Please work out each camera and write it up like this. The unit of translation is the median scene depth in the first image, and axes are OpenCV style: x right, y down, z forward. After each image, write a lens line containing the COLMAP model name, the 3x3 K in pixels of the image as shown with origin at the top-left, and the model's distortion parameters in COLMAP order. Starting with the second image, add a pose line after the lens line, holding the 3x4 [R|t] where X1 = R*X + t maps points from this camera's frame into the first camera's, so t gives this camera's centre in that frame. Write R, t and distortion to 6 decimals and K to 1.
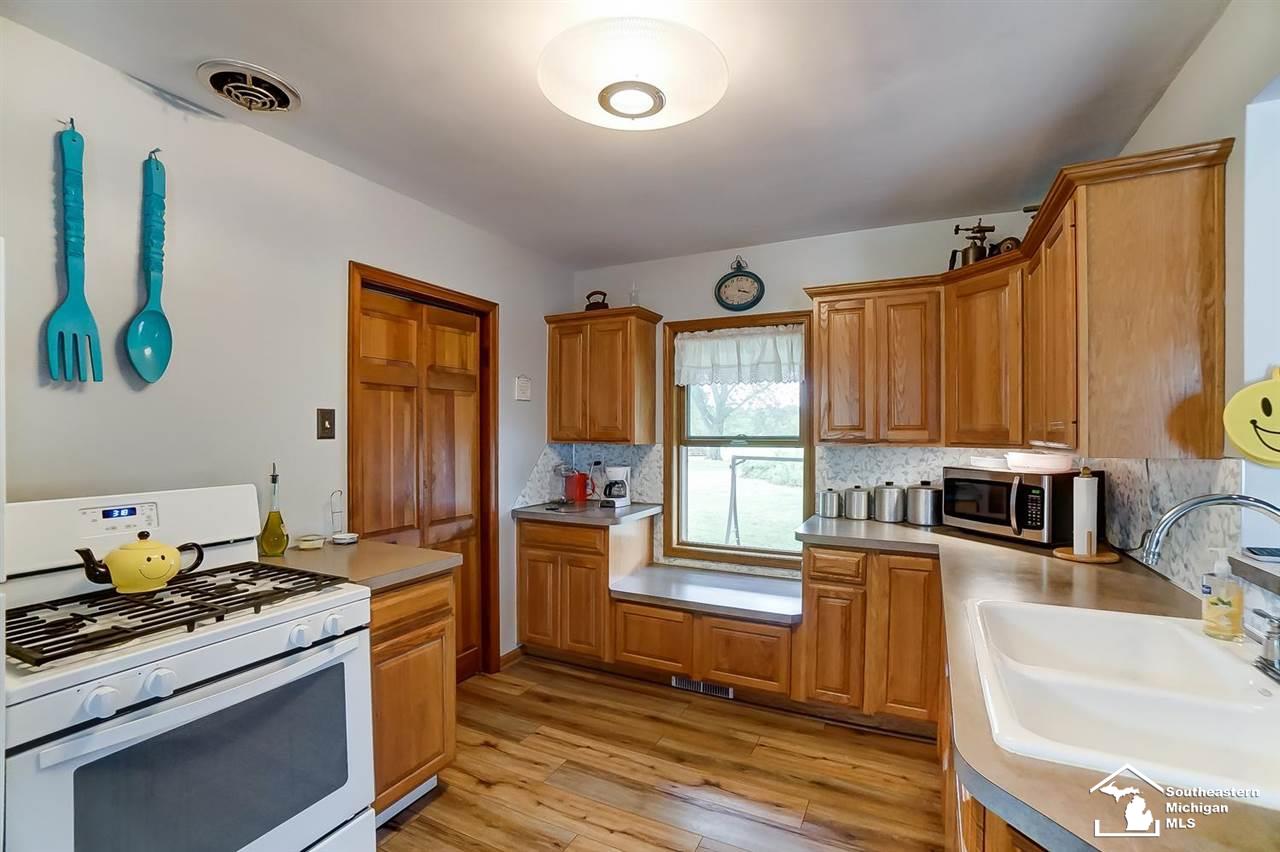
lens RADIAL K [[568.6, 0, 636.2], [0, 568.6, 435.0], [0, 0, 1]] dist [-0.044901, 0.006158]
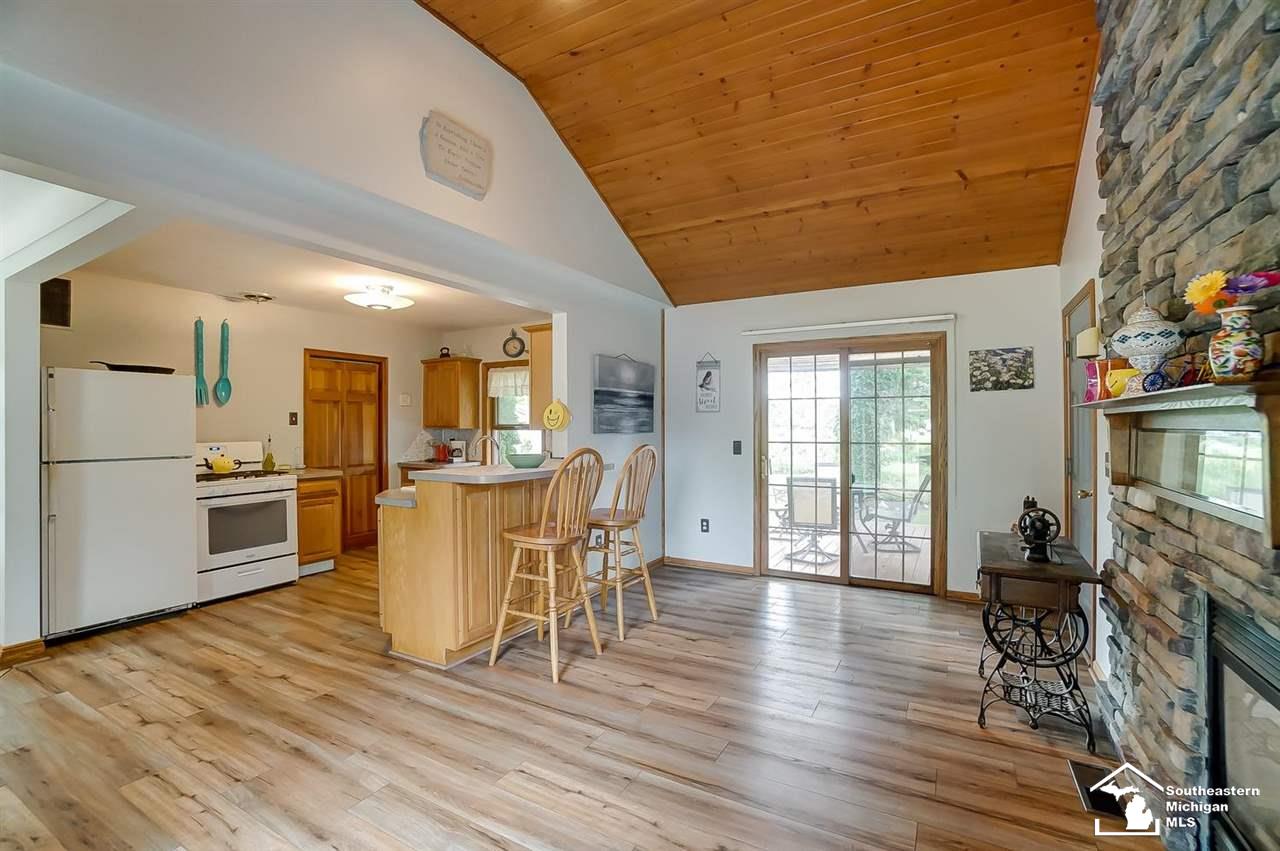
lens RADIAL K [[568.6, 0, 633.1], [0, 568.6, 425.8], [0, 0, 1]] dist [-0.044901, 0.006158]
pose [[0.997303, -0.003064, -0.073326, 0.823024], [0.002758, 0.999987, -0.004269, 0.019230], [0.073338, 0.004056, 0.997299, -0.980285]]
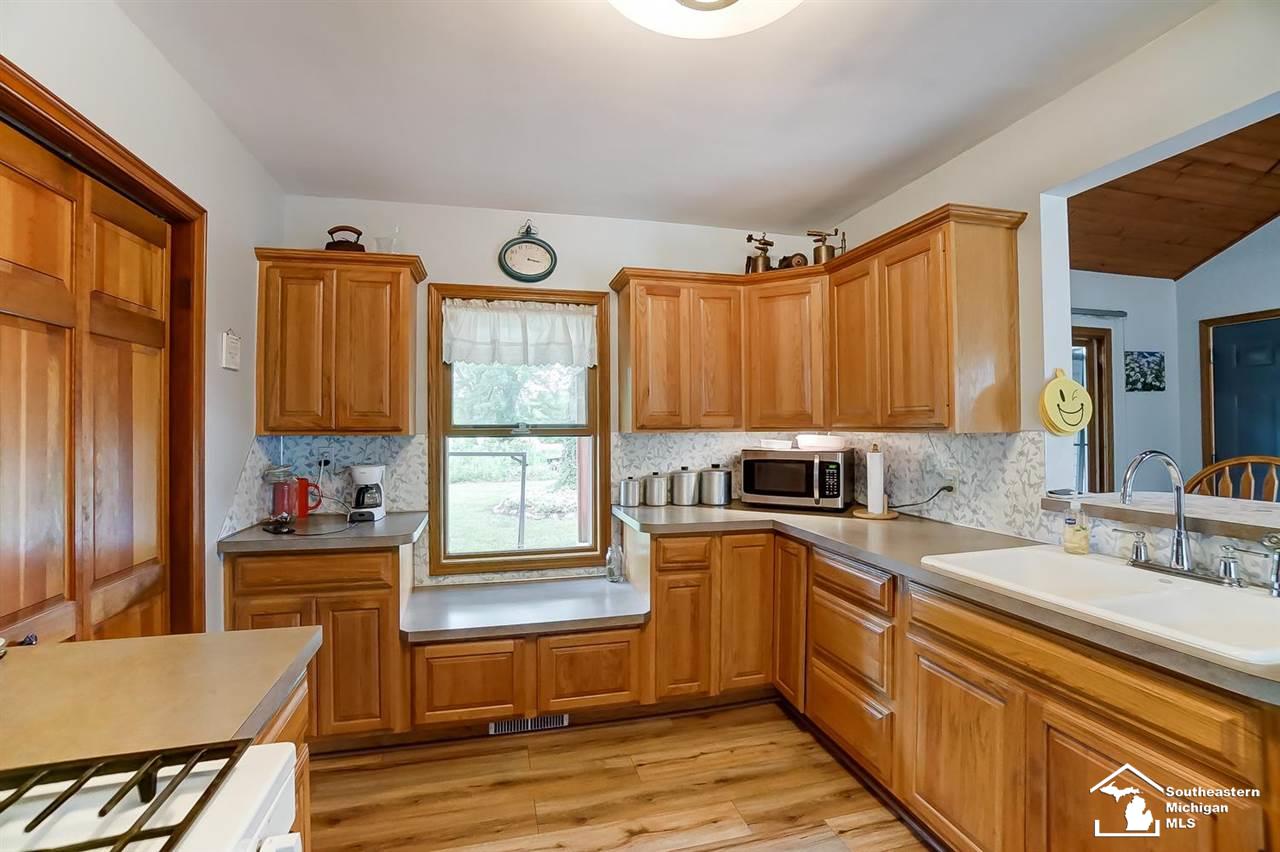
lens RADIAL K [[568.6, 0, 632.3], [0, 568.6, 419.1], [0, 0, 1]] dist [-0.044901, 0.006158]
pose [[0.758323, 0.005392, 0.651857, -0.308172], [0.008960, 0.999785, -0.018693, 0.013797], [-0.651818, 0.020016, 0.758112, 0.263043]]
